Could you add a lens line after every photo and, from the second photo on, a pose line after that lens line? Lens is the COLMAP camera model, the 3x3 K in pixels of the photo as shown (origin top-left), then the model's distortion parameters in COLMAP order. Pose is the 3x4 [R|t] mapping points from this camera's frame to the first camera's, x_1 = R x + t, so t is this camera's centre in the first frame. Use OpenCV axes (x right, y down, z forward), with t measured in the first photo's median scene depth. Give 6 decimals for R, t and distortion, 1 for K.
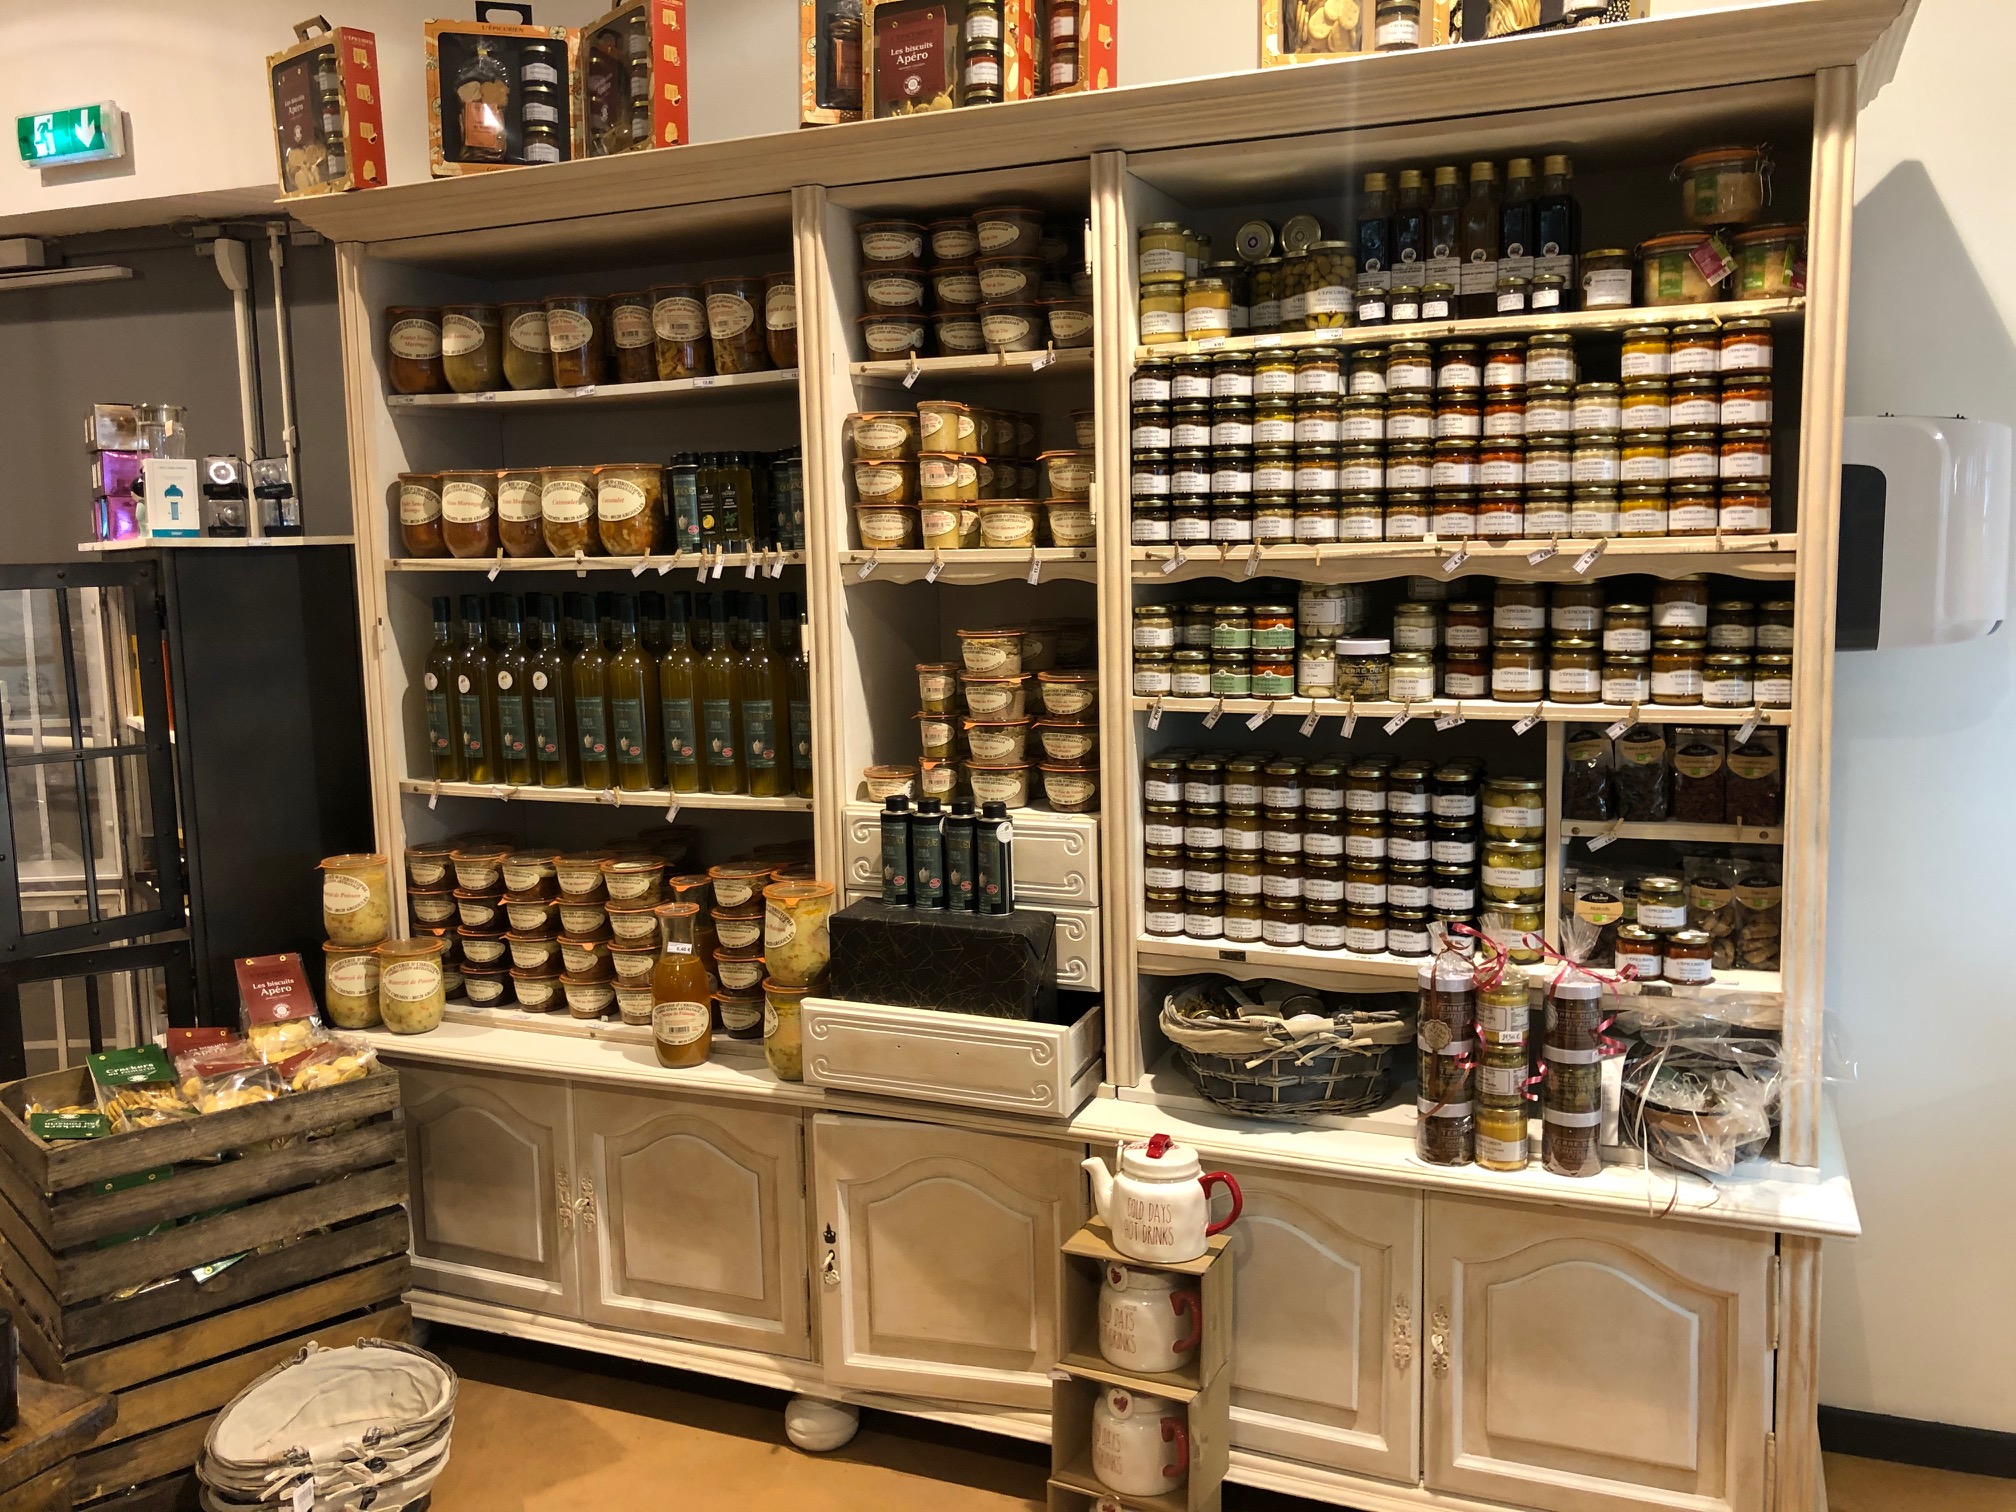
lens RADIAL K [[1641.3, 0, 1007.0], [0, 1641.3, 701.6], [0, 0, 1]] dist [0.005670, -0.003674]
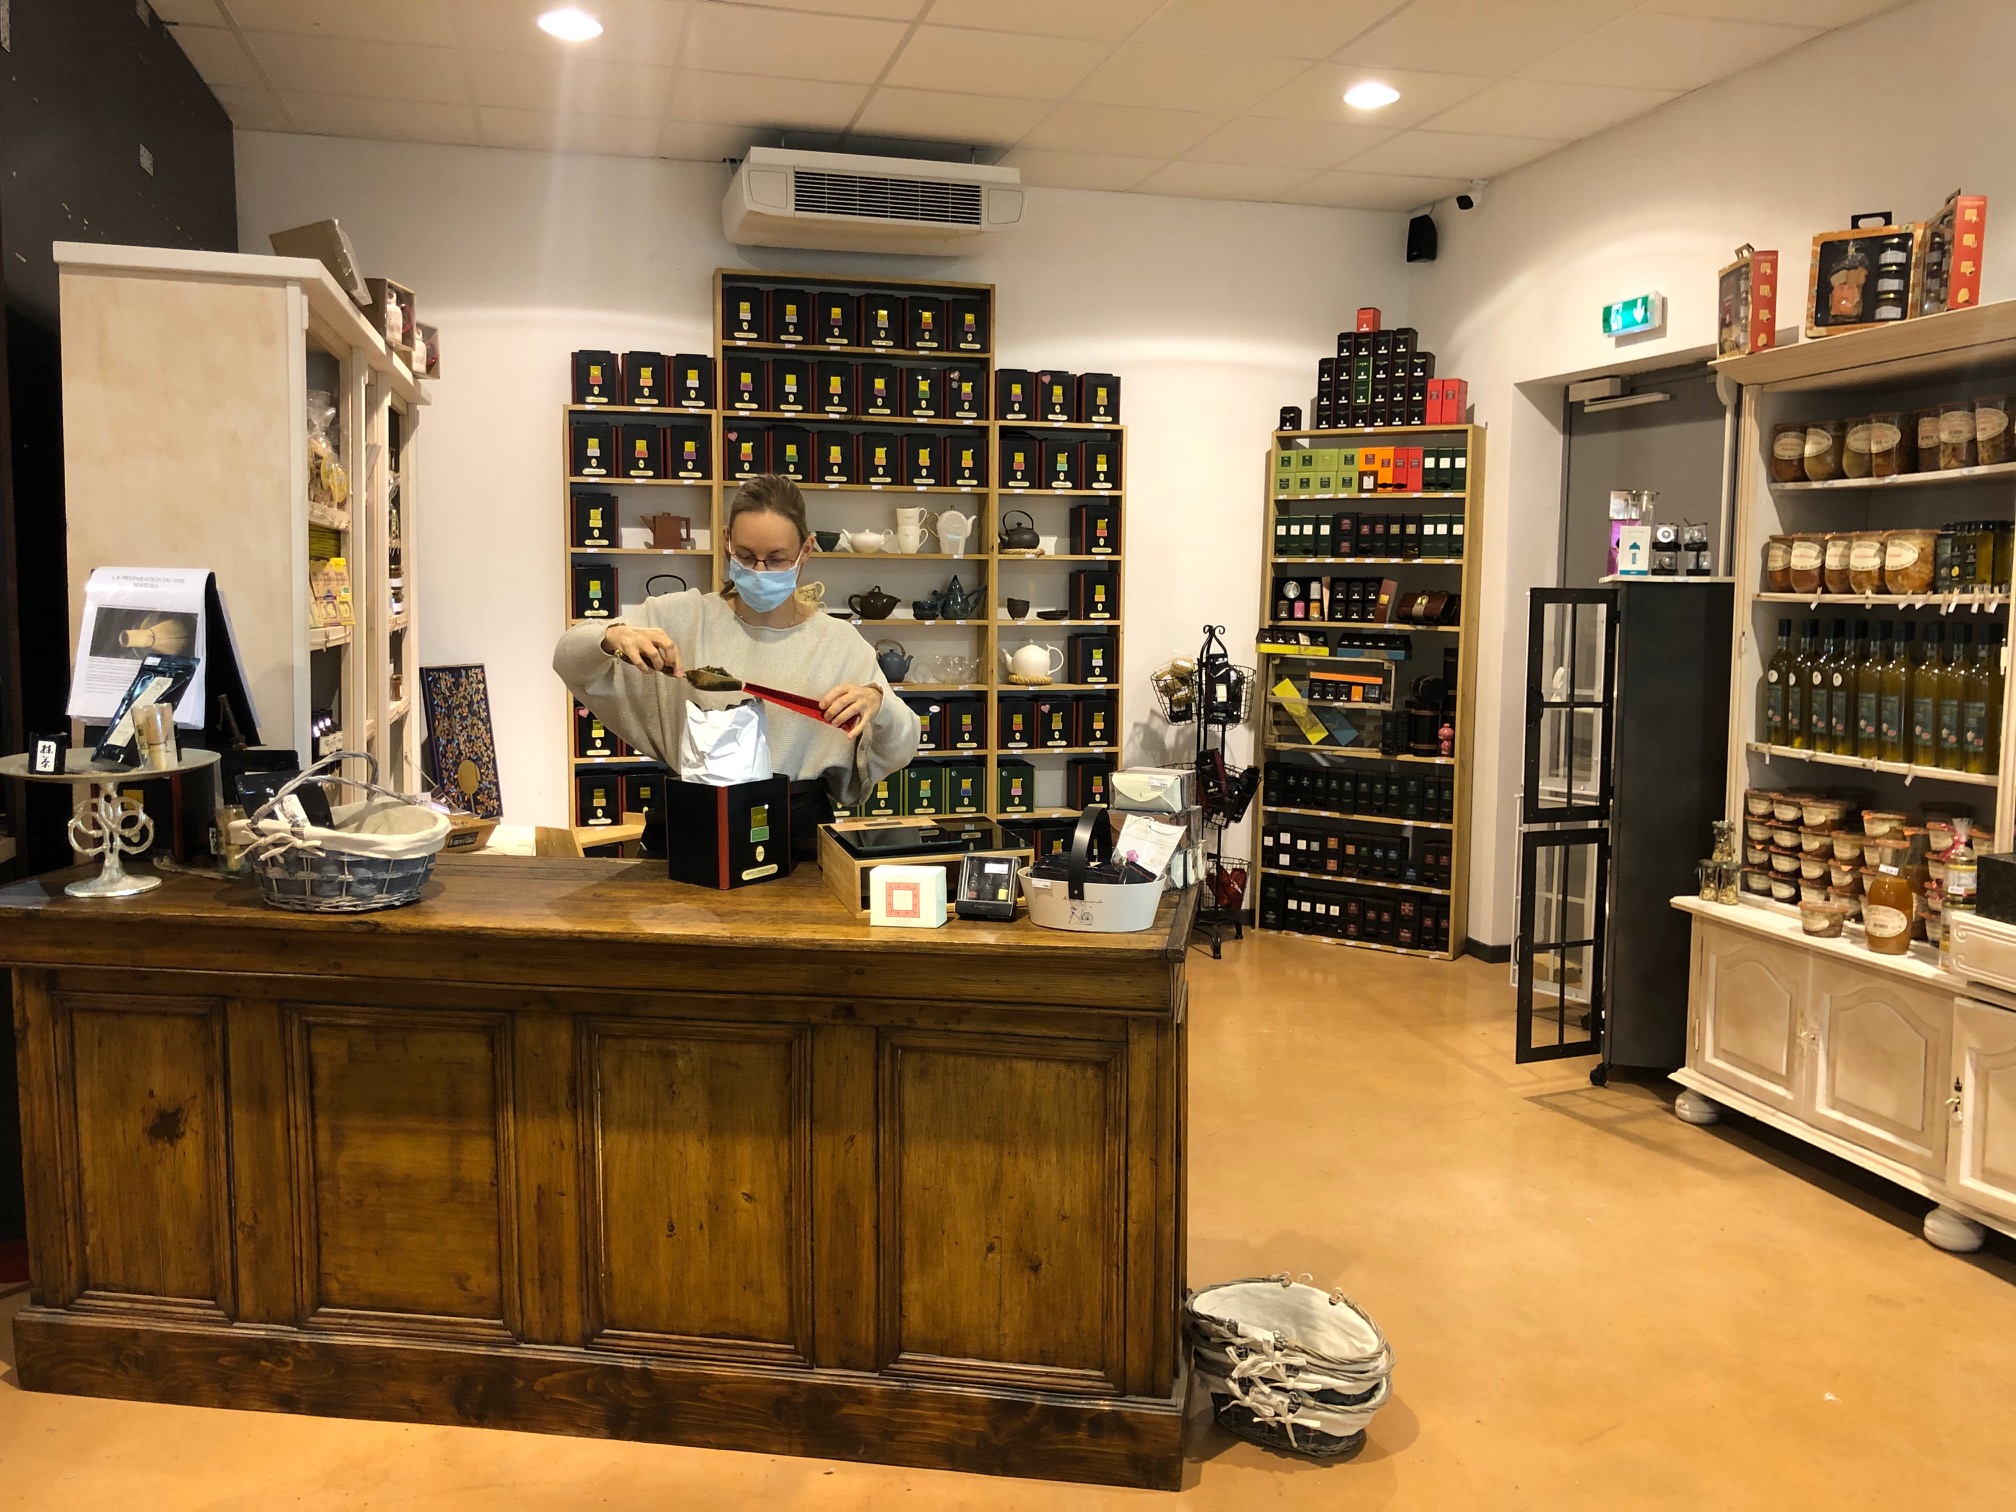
lens RADIAL K [[1668.0, 0, 1008.0], [0, 1668.0, 756.0], [0, 0, 1]] dist [0.013752, 0.121394]
pose [[0.576609, 0.115405, -0.808829, 0.518296], [-0.111826, 0.991805, 0.061792, 0.045187], [0.809331, 0.054819, 0.584789, -0.470056]]
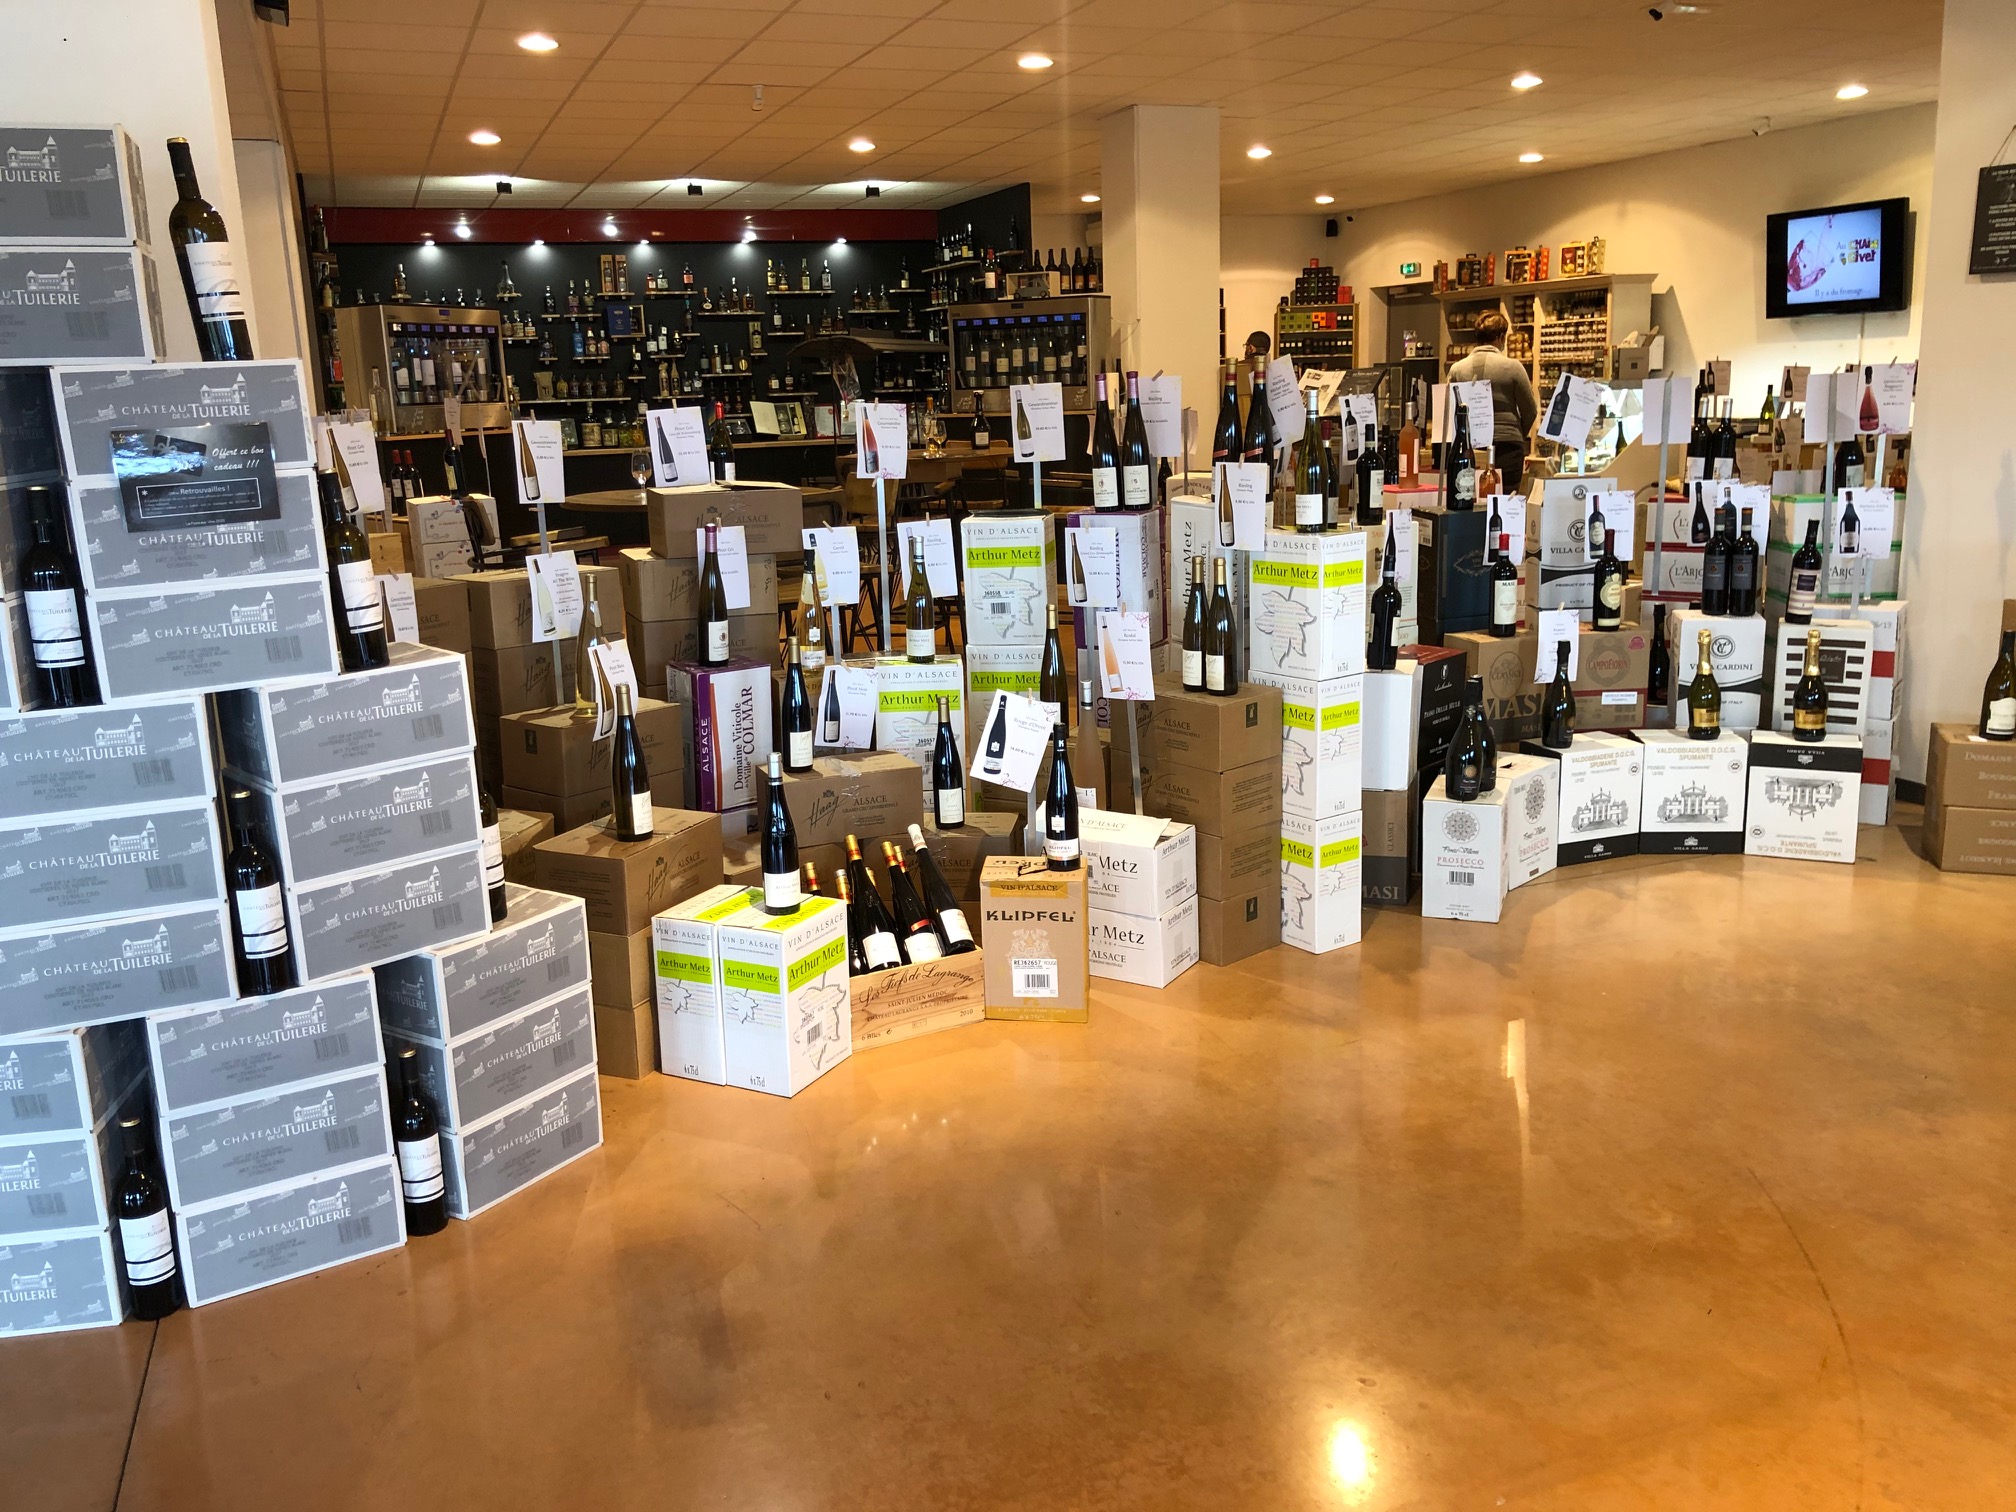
lens RADIAL K [[1668.0, 0, 1008.0], [0, 1668.0, 756.0], [0, 0, 1]] dist [0.013752, 0.121394]
pose [[0.666571, 0.169596, -0.725893, 2.987283], [-0.069575, 0.983679, 0.165935, 0.387645], [0.742188, -0.060104, 0.667491, -3.940576]]
